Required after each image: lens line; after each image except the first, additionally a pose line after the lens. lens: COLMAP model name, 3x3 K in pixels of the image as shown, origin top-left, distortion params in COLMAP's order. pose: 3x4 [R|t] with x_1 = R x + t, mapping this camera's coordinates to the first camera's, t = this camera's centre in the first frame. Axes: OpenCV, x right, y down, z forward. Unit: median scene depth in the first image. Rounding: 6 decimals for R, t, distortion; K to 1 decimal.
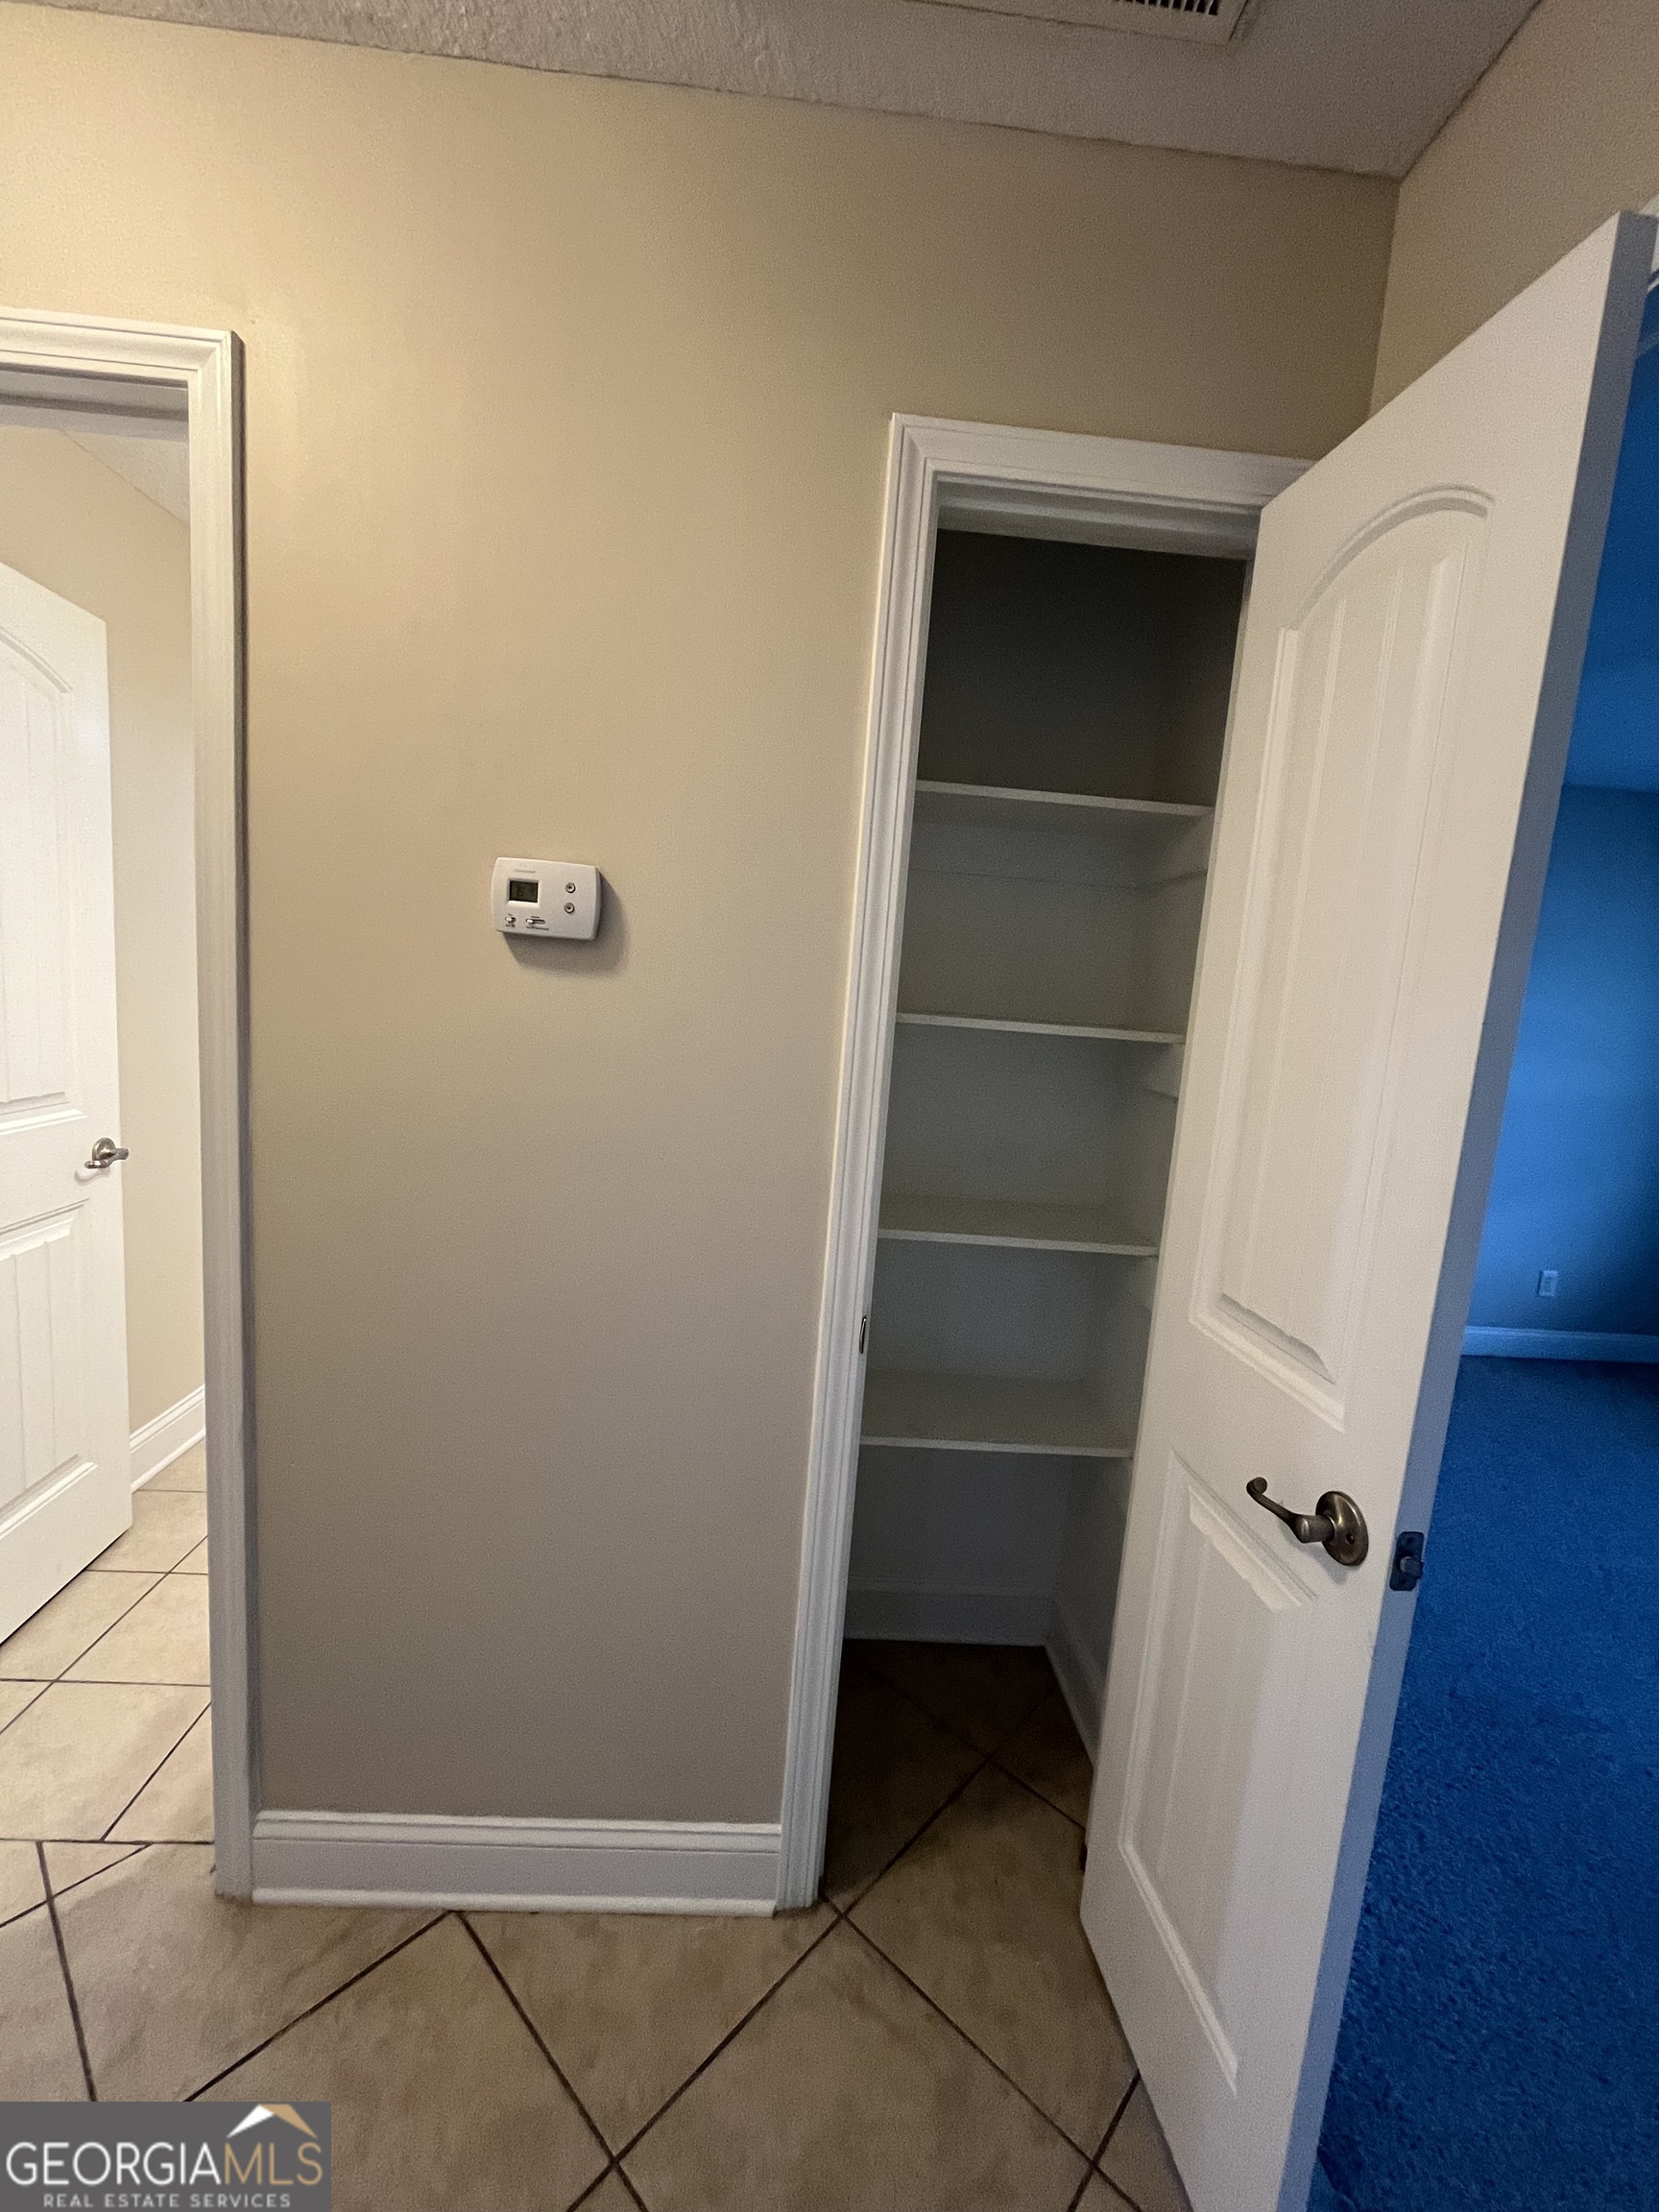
lens RADIAL K [[890.2, 0, 817.7], [0, 890.2, 1093.8], [0, 0, 1]] dist [-0.004041, 0.000039]
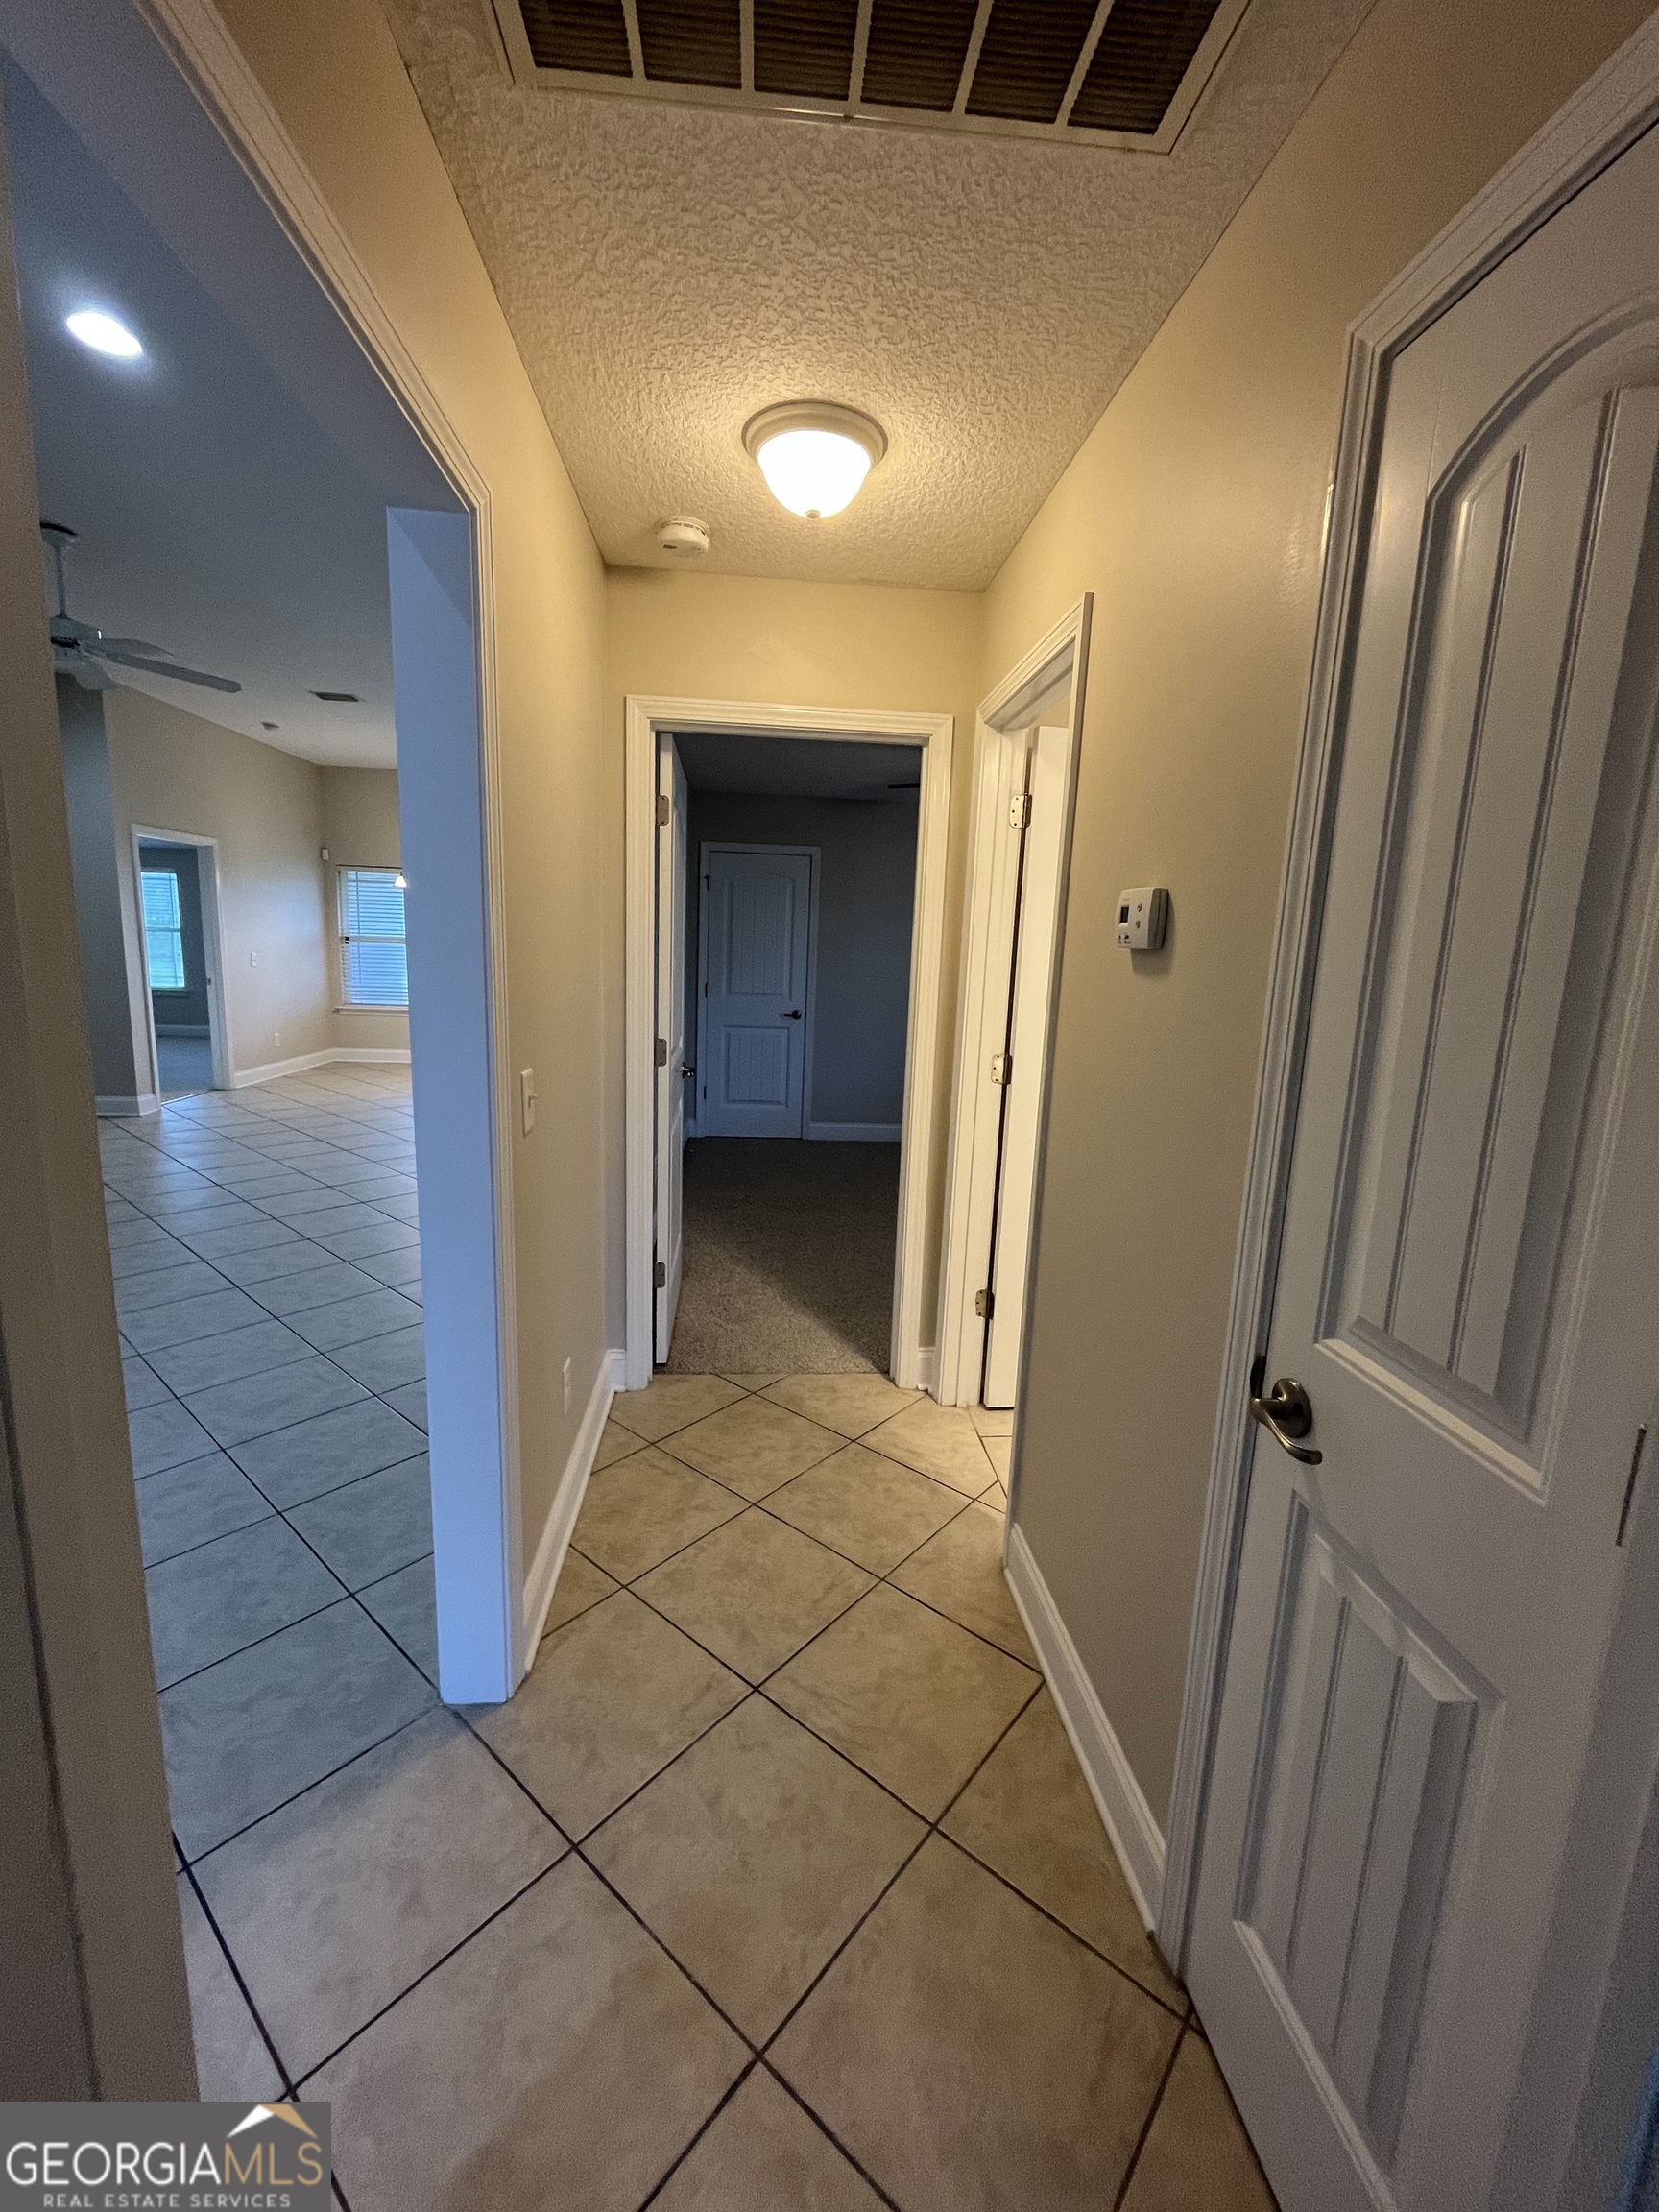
lens RADIAL K [[890.2, 0, 835.0], [0, 890.2, 1101.8], [0, 0, 1]] dist [-0.004041, 0.000039]
pose [[0.043947, 0.094233, -0.994580, 0.874271], [-0.153512, 0.984355, 0.086481, -0.007396], [0.987169, 0.148879, 0.057725, 0.499581]]
